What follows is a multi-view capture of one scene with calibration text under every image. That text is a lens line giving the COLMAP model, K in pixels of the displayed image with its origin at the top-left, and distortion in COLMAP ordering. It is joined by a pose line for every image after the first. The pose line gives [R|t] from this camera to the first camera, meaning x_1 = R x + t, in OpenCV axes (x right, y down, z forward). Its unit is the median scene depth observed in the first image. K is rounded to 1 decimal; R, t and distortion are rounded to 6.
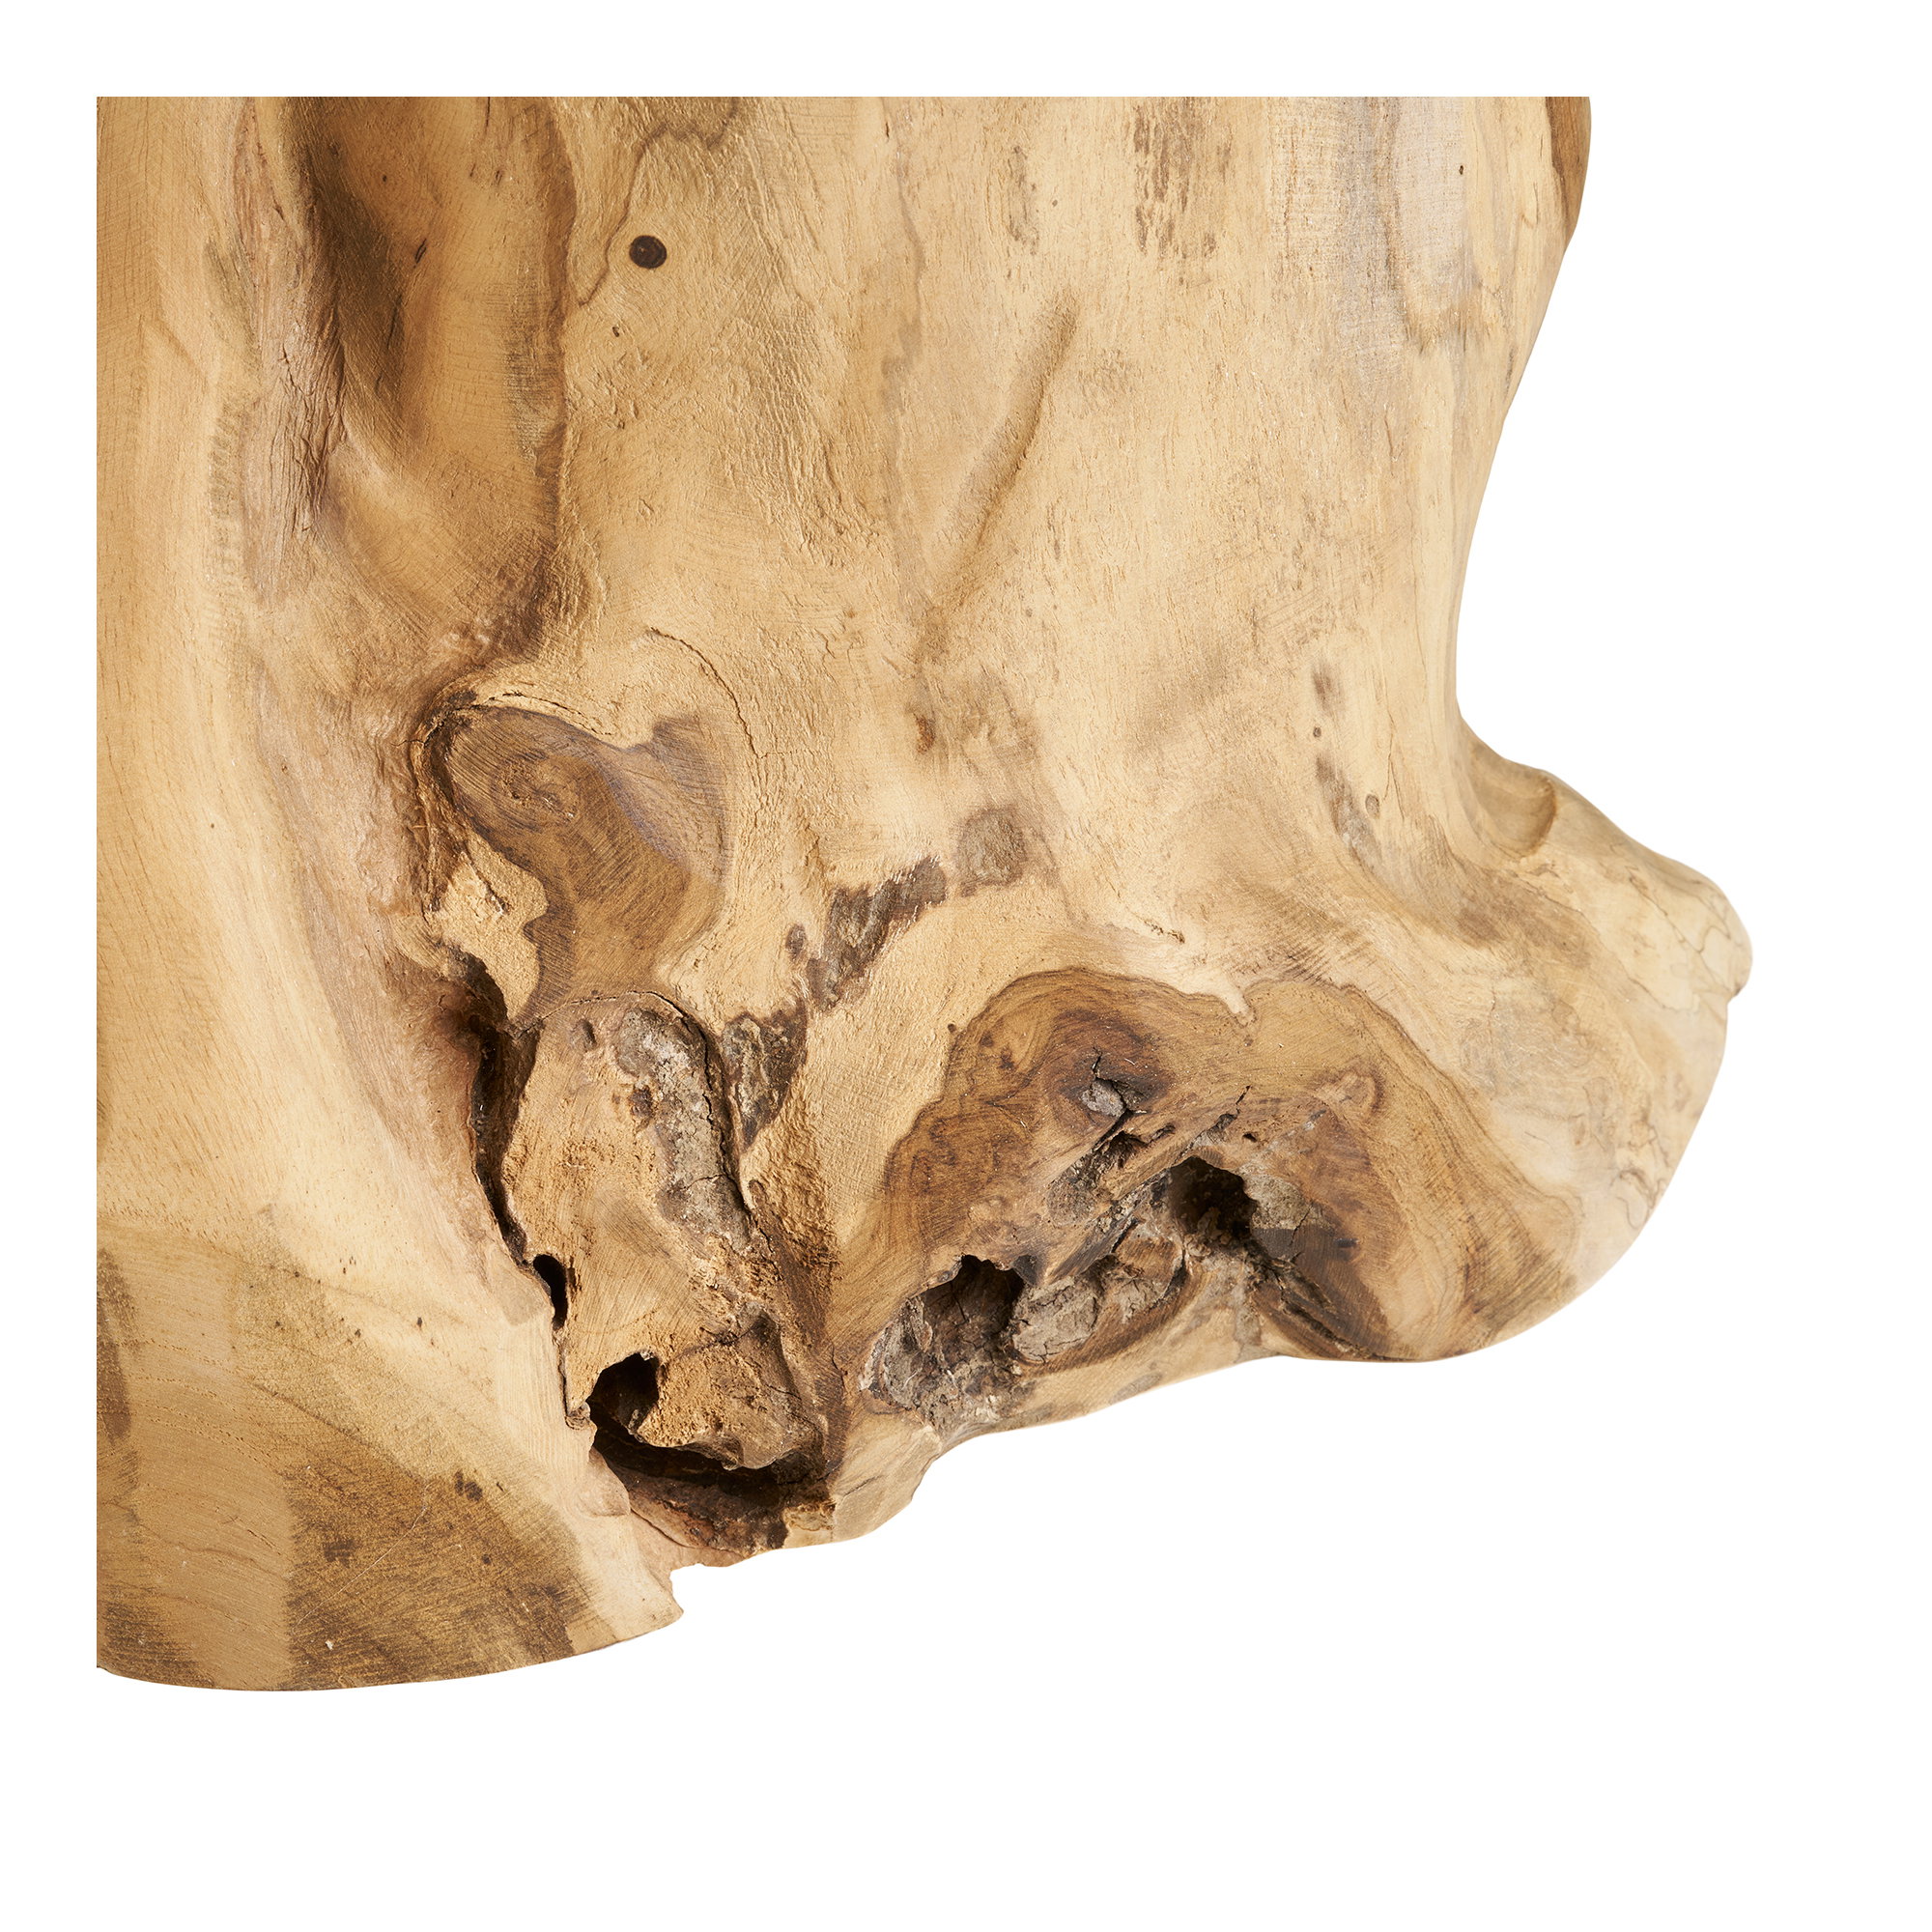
lens RADIAL K [[6429.1, 0, 966.0], [0, 6429.1, 848.1], [0, 0, 1]] dist [0.193920, 0.351122]
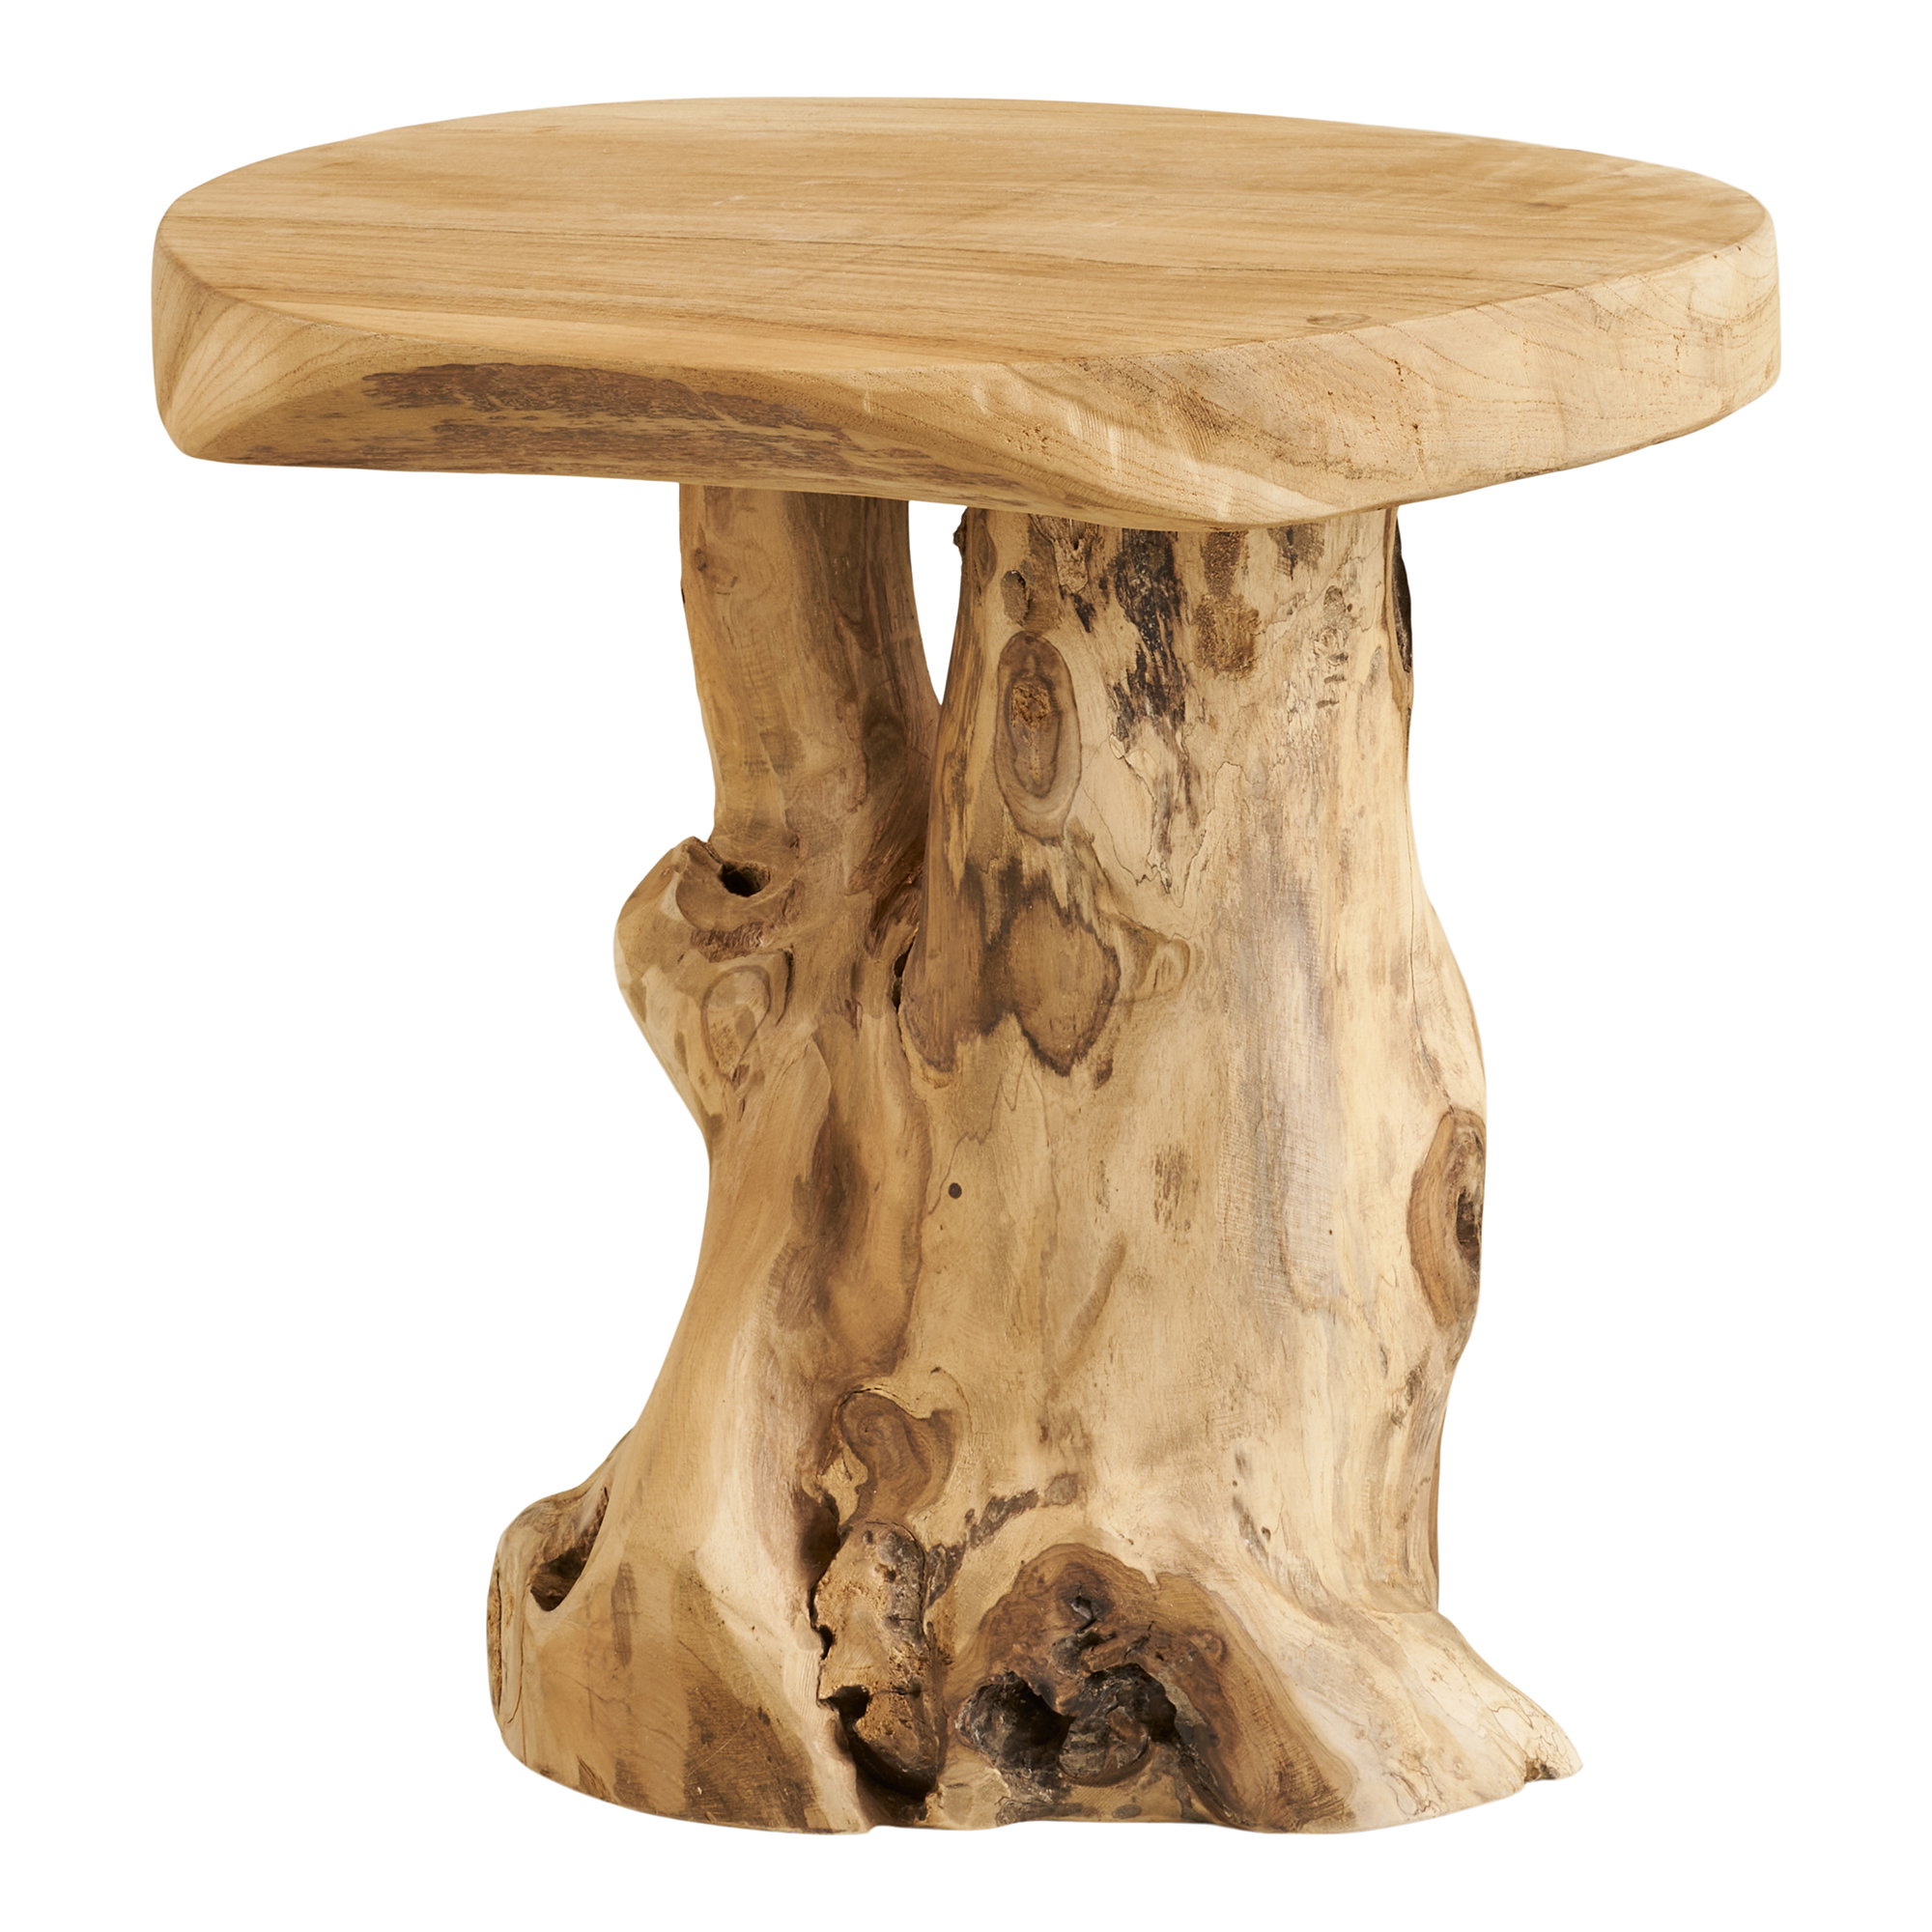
lens RADIAL K [[6429.1, 0, 966.0], [0, 6429.1, 848.1], [0, 0, 1]] dist [0.193920, 0.351122]
pose [[0.913417, 0.109558, -0.392002, 0.818052], [-0.249754, 0.911331, -0.327259, 0.531955], [0.321390, 0.396828, 0.859788, -0.999529]]
